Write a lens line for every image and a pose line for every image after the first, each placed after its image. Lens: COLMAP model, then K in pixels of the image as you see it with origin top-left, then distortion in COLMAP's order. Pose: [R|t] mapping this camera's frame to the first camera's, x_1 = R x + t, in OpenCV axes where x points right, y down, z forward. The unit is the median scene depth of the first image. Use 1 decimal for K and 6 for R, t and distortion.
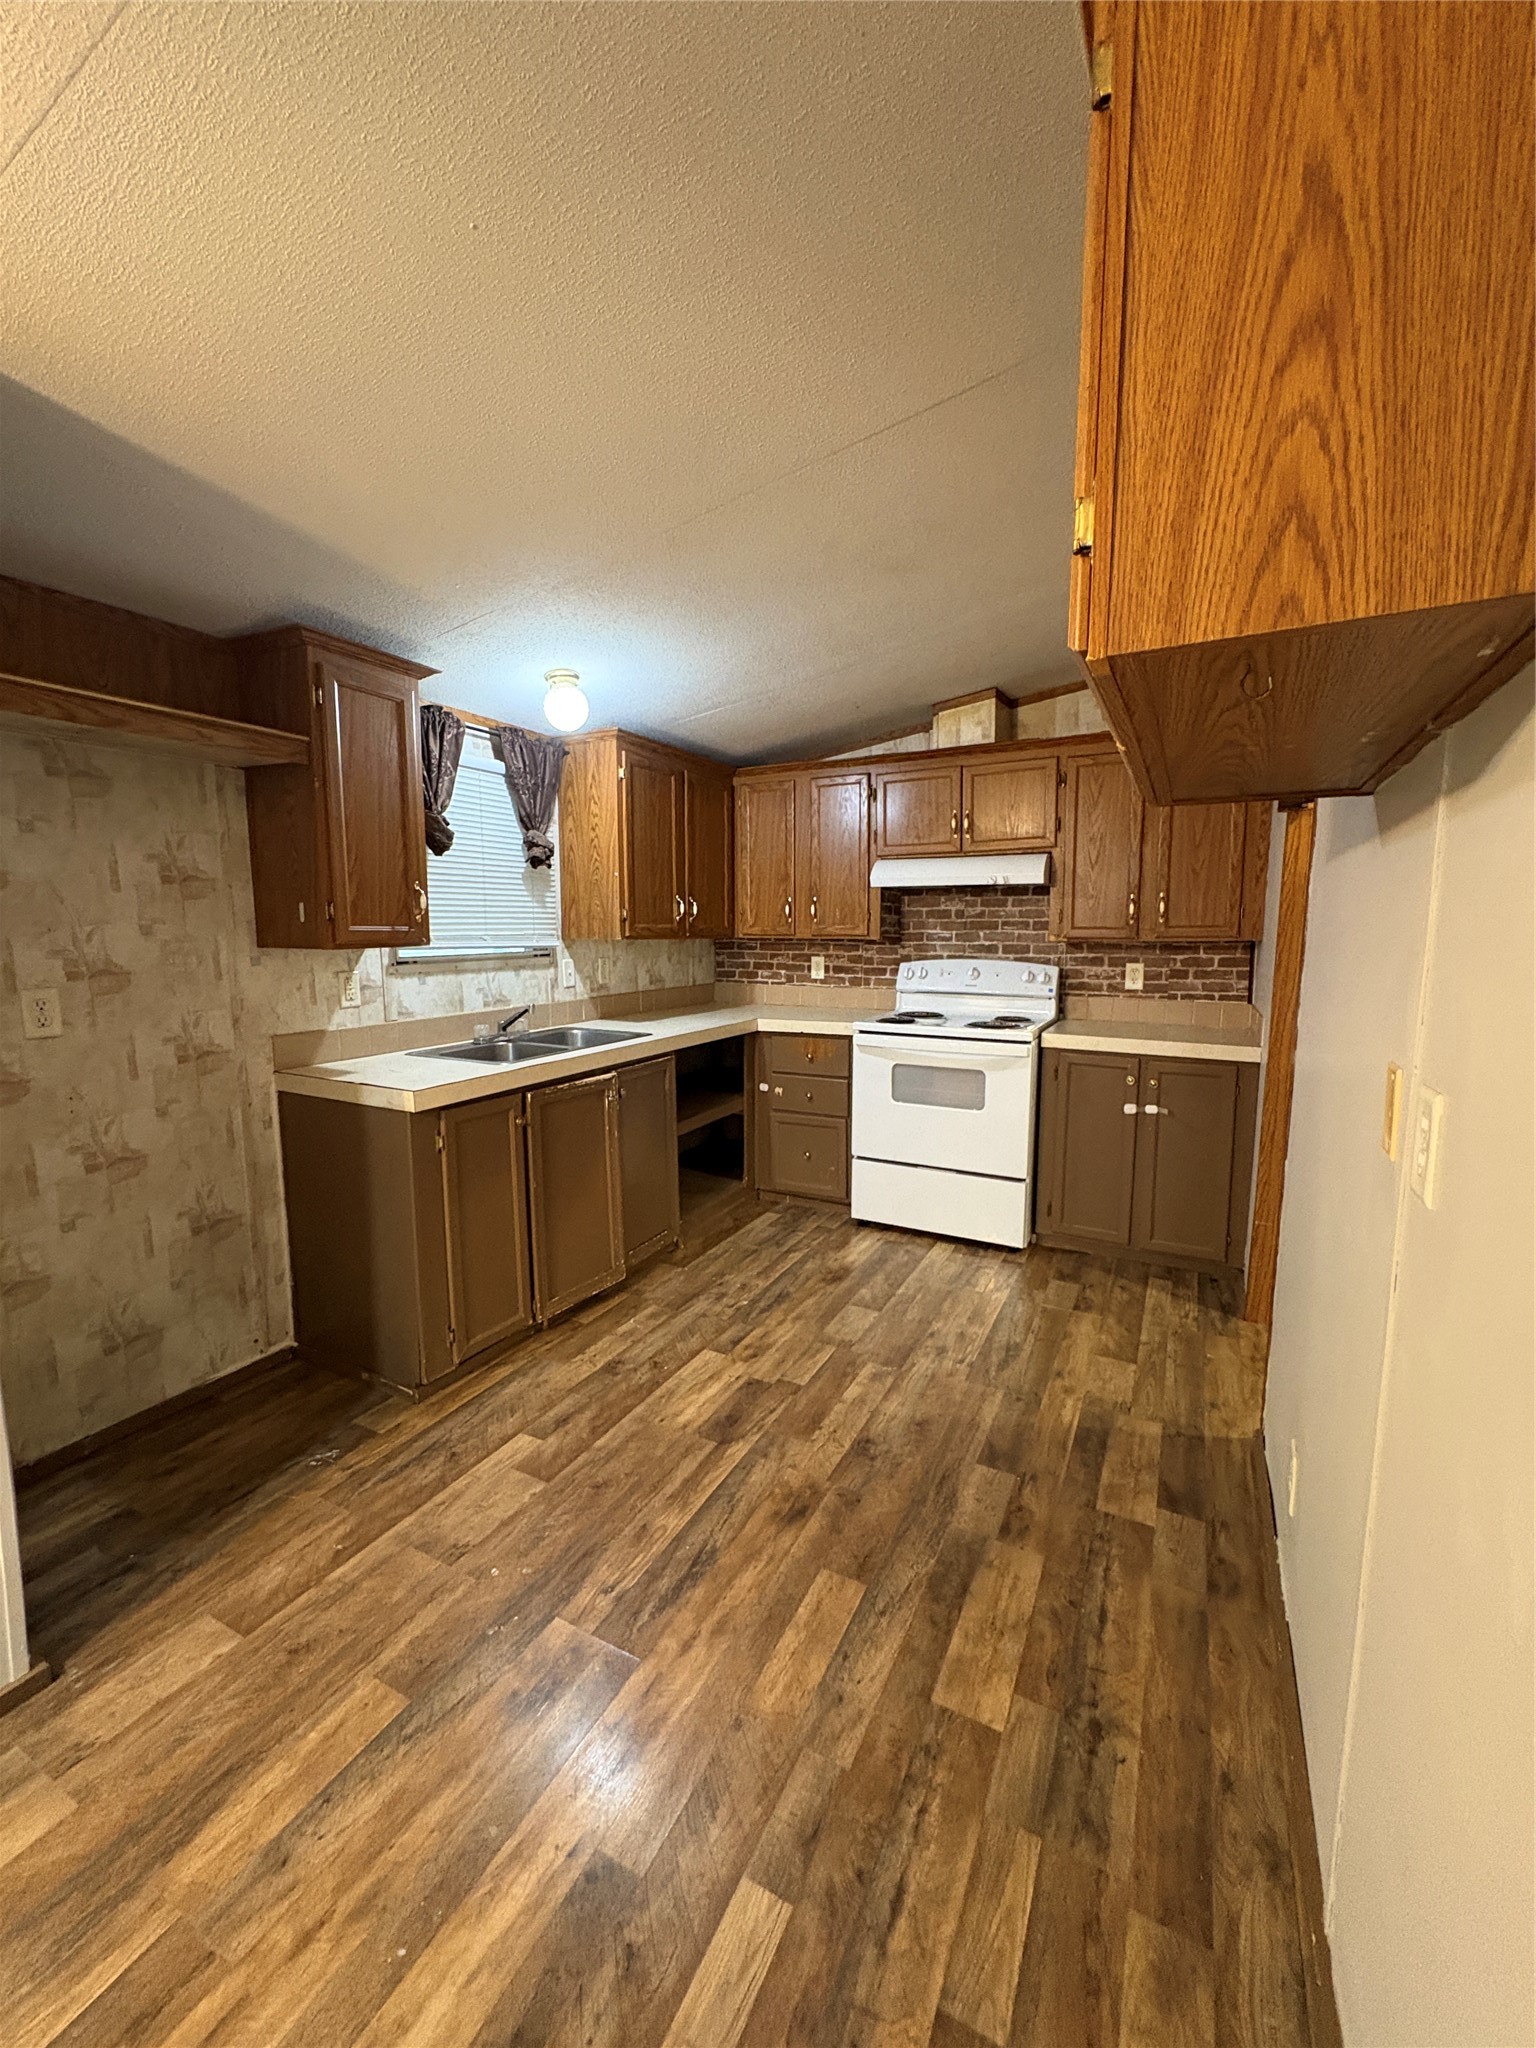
lens RADIAL K [[818.5, 0, 767.7], [0, 818.5, 1023.1], [0, 0, 1]] dist [-0.000037, 0.000145]
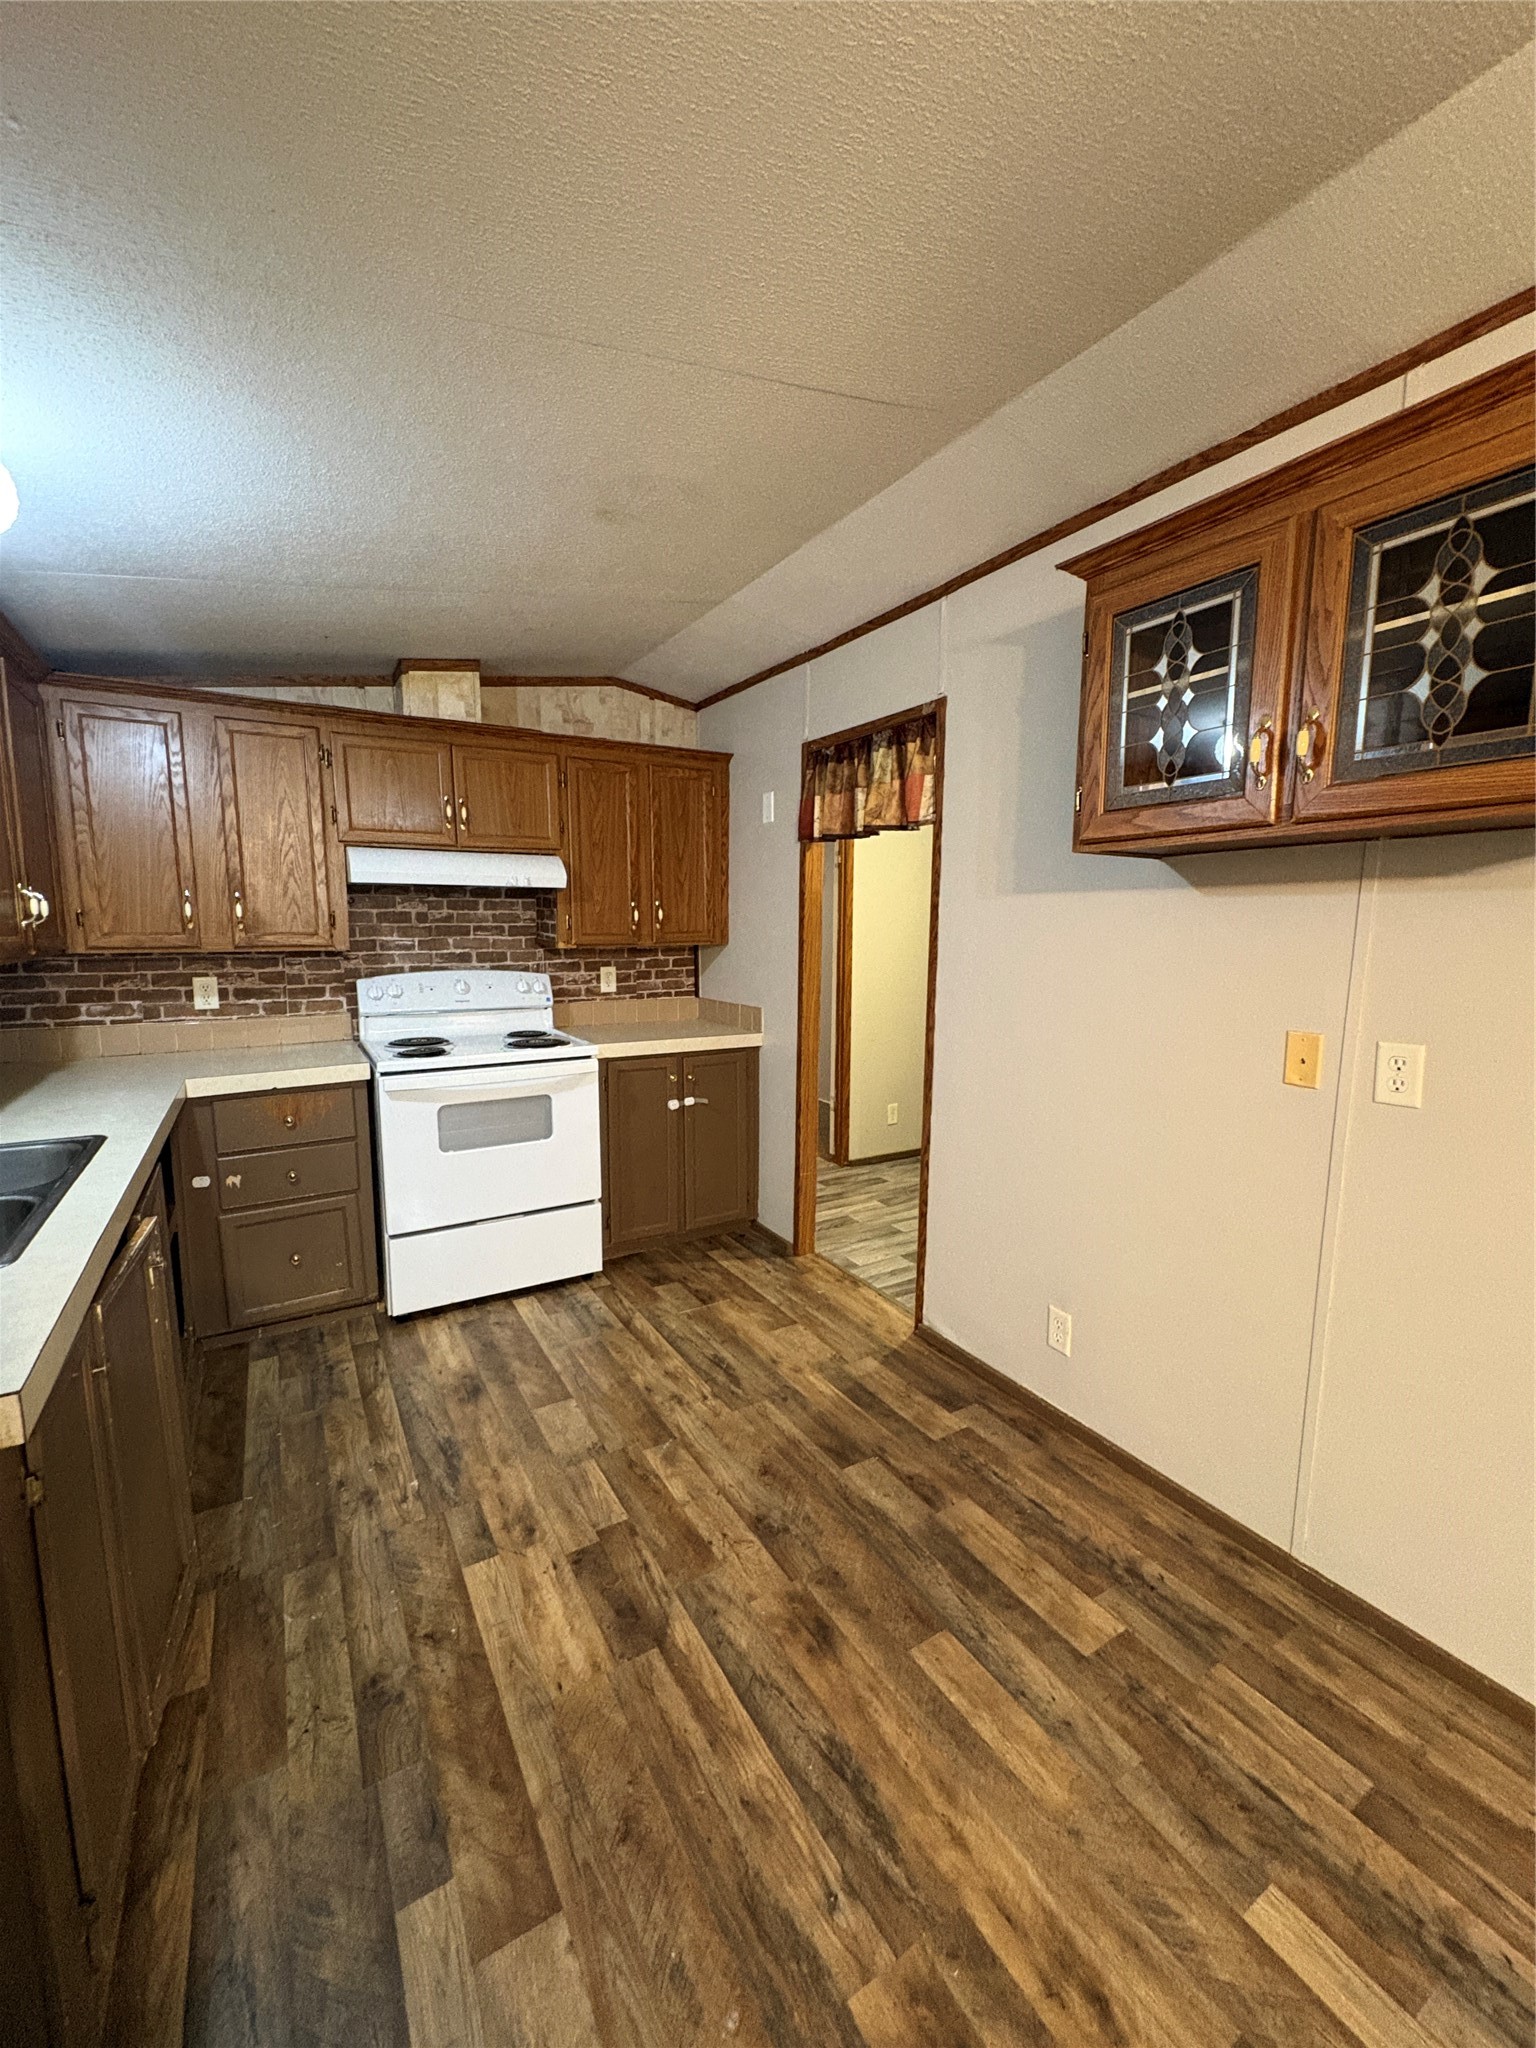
lens RADIAL K [[818.5, 0, 766.2], [0, 818.5, 1022.8], [0, 0, 1]] dist [-0.000037, 0.000145]
pose [[0.519474, -0.104460, 0.848077, -0.682716], [0.096385, 0.993328, 0.063313, -0.100389], [-0.849033, 0.048853, 0.526077, 0.588005]]
